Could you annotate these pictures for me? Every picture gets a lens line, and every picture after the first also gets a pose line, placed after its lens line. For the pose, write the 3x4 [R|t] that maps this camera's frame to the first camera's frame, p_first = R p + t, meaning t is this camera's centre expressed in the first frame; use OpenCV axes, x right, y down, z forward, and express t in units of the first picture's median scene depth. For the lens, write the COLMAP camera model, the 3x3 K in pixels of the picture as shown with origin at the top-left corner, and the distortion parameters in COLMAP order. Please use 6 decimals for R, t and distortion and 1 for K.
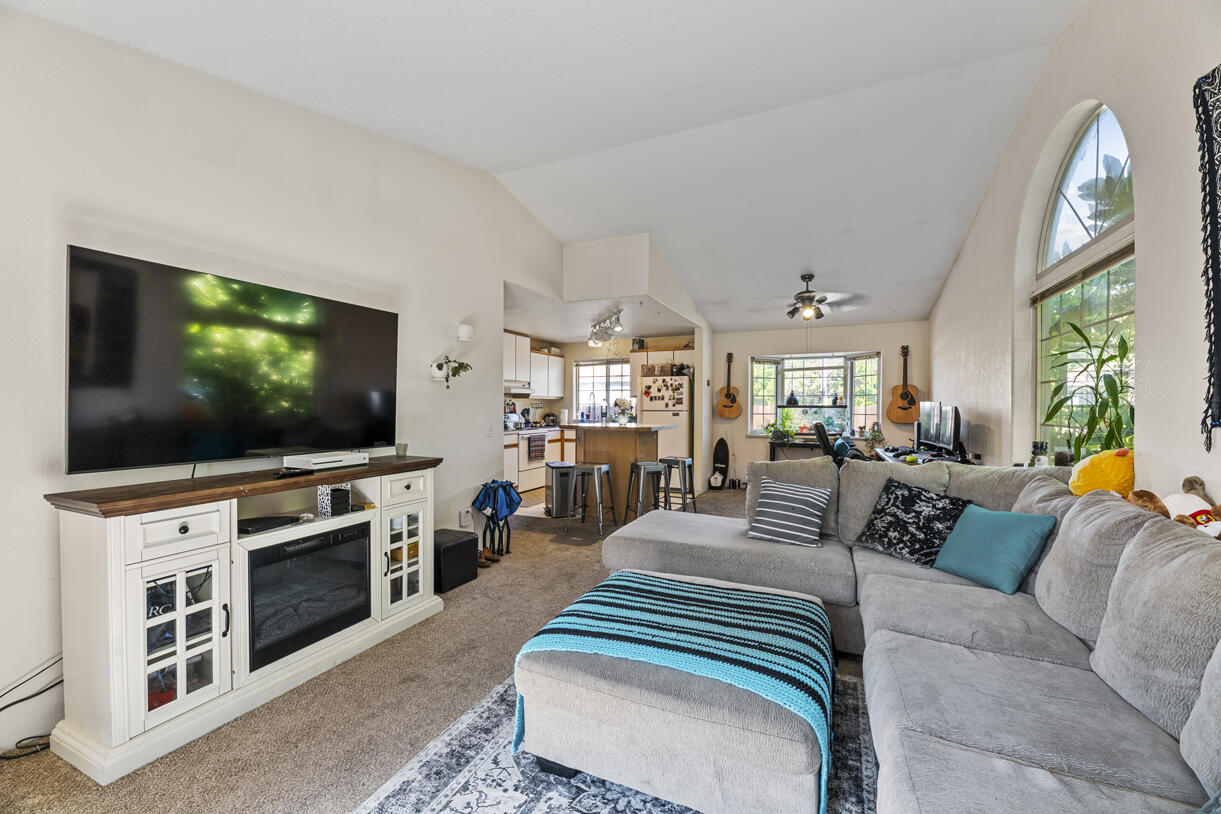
lens RADIAL K [[484.1, 0, 611.0], [0, 484.1, 413.6], [0, 0, 1]] dist [0.000516, -0.000031]
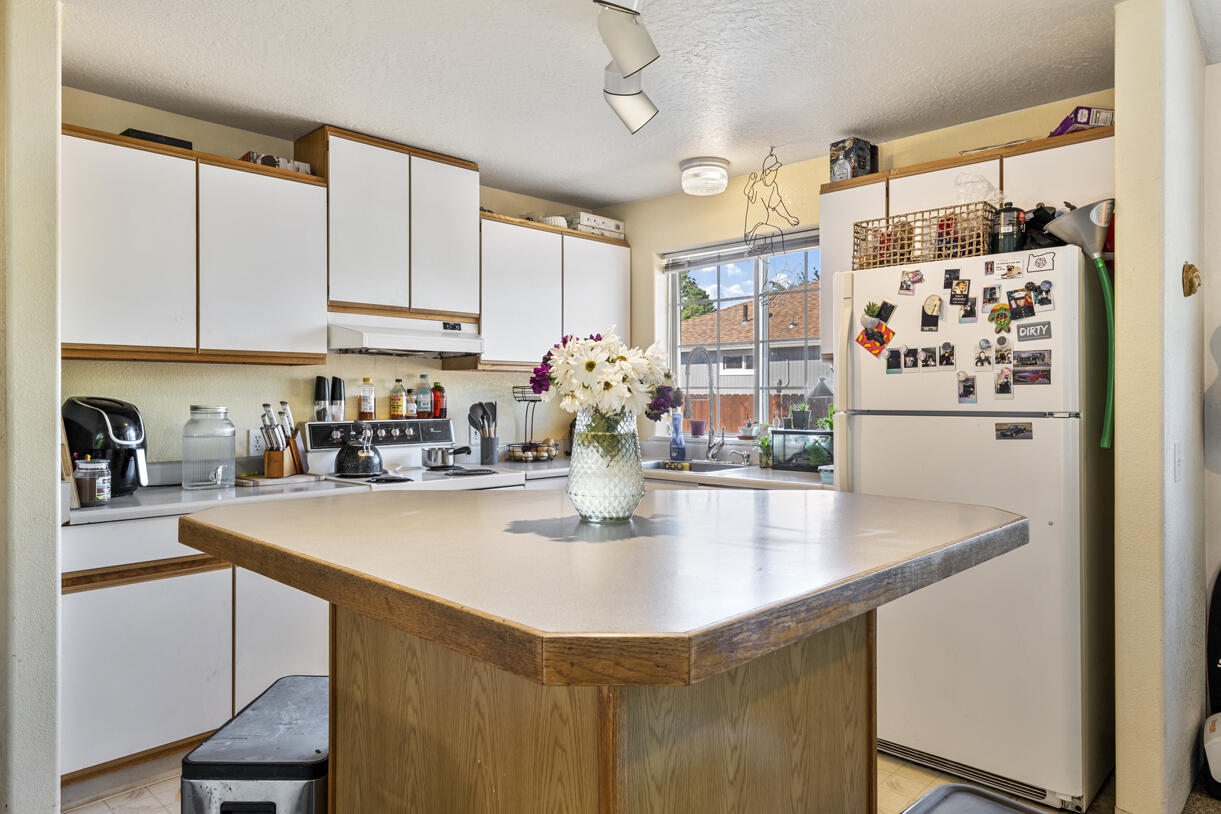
lens RADIAL K [[791.0, 0, 607.0], [0, 791.0, 392.1], [0, 0, 1]] dist [0.008095, 0.002716]
pose [[0.940948, -0.004018, -0.338527, 0.081694], [-0.003213, 0.999779, -0.020796, -0.007625], [0.338536, 0.020655, 0.940727, 0.596588]]
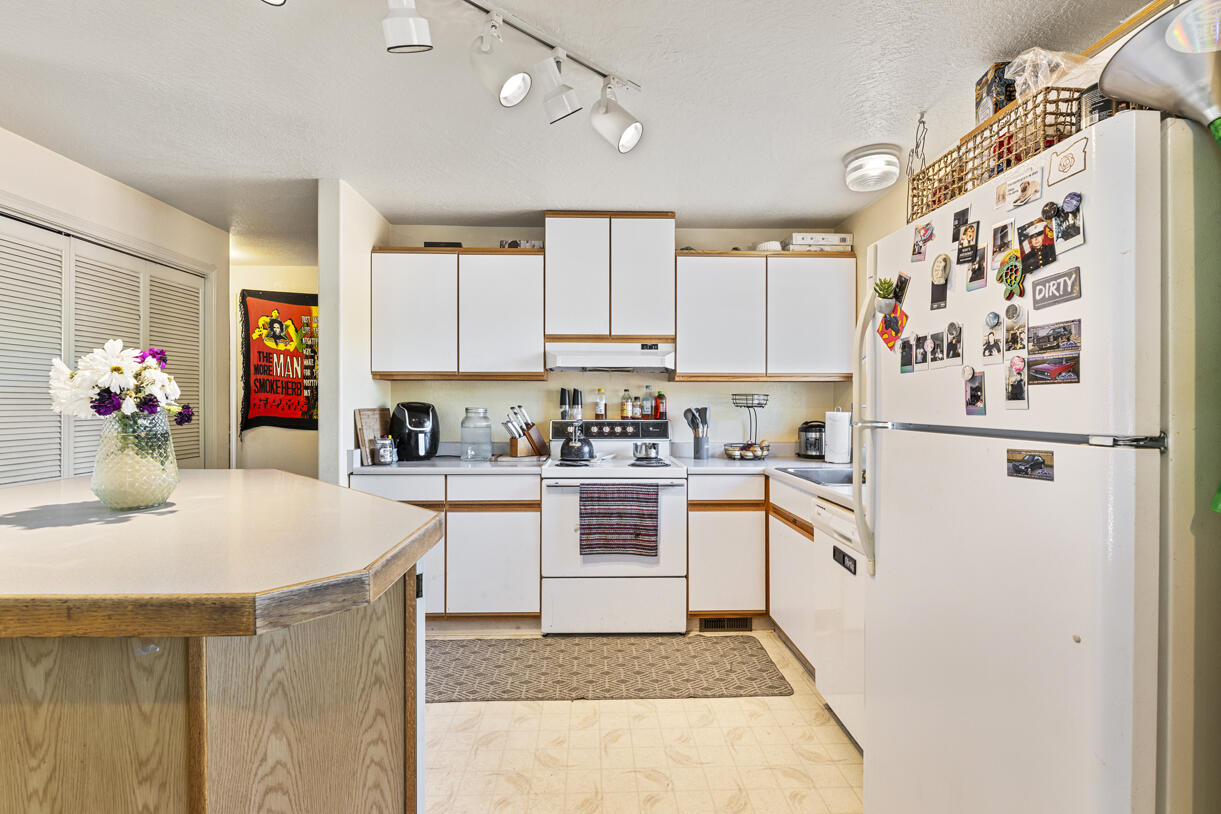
lens RADIAL K [[559.6, 0, 606.6], [0, 559.6, 402.3], [0, 0, 1]] dist [-0.001932, -0.000976]
pose [[0.435839, -0.000081, -0.900025, 0.209186], [-0.016342, 0.999834, -0.008004, -0.011201], [0.899876, 0.018196, 0.435765, 0.816939]]
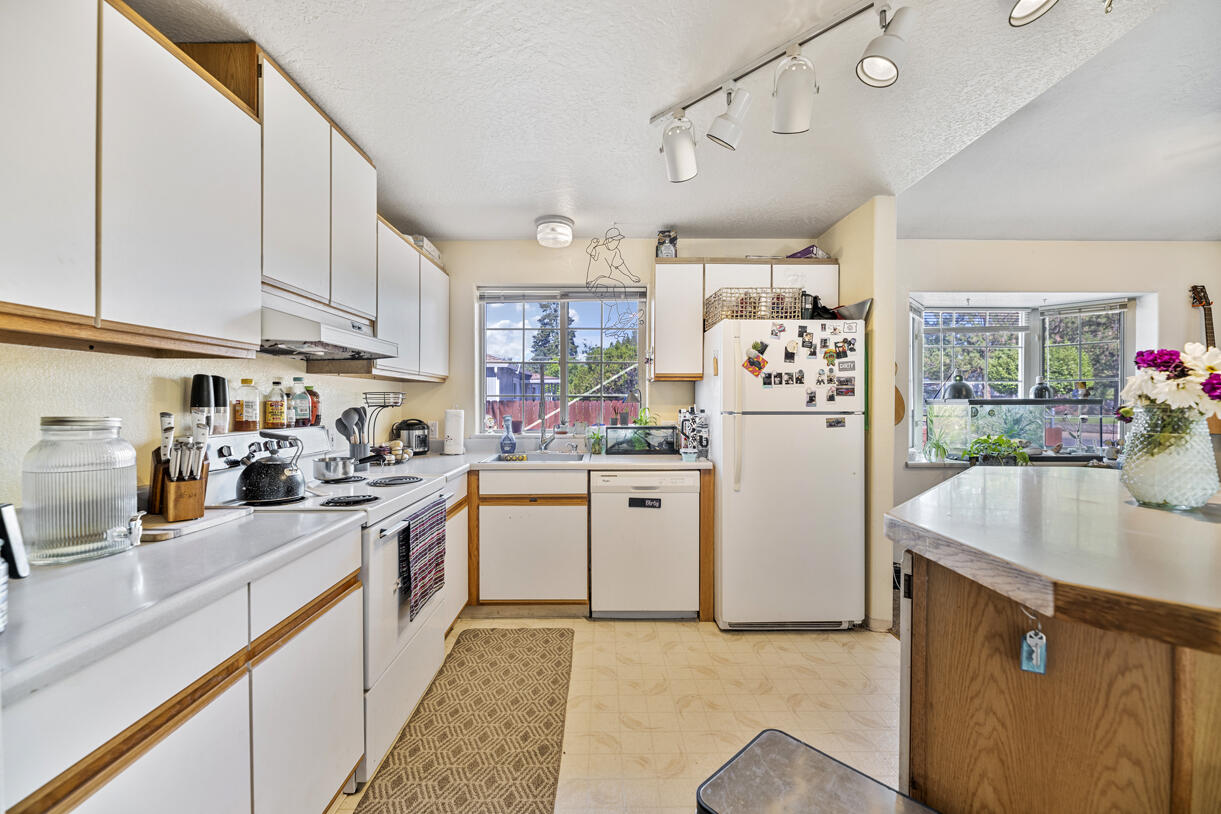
lens RADIAL K [[491.8, 0, 609.6], [0, 491.8, 404.1], [0, 0, 1]] dist [0.000205, -0.004063]
pose [[0.907884, -0.002006, 0.419216, -0.174592], [0.006474, 0.999936, -0.009235, -0.010038], [-0.419171, 0.011099, 0.907840, 0.711386]]
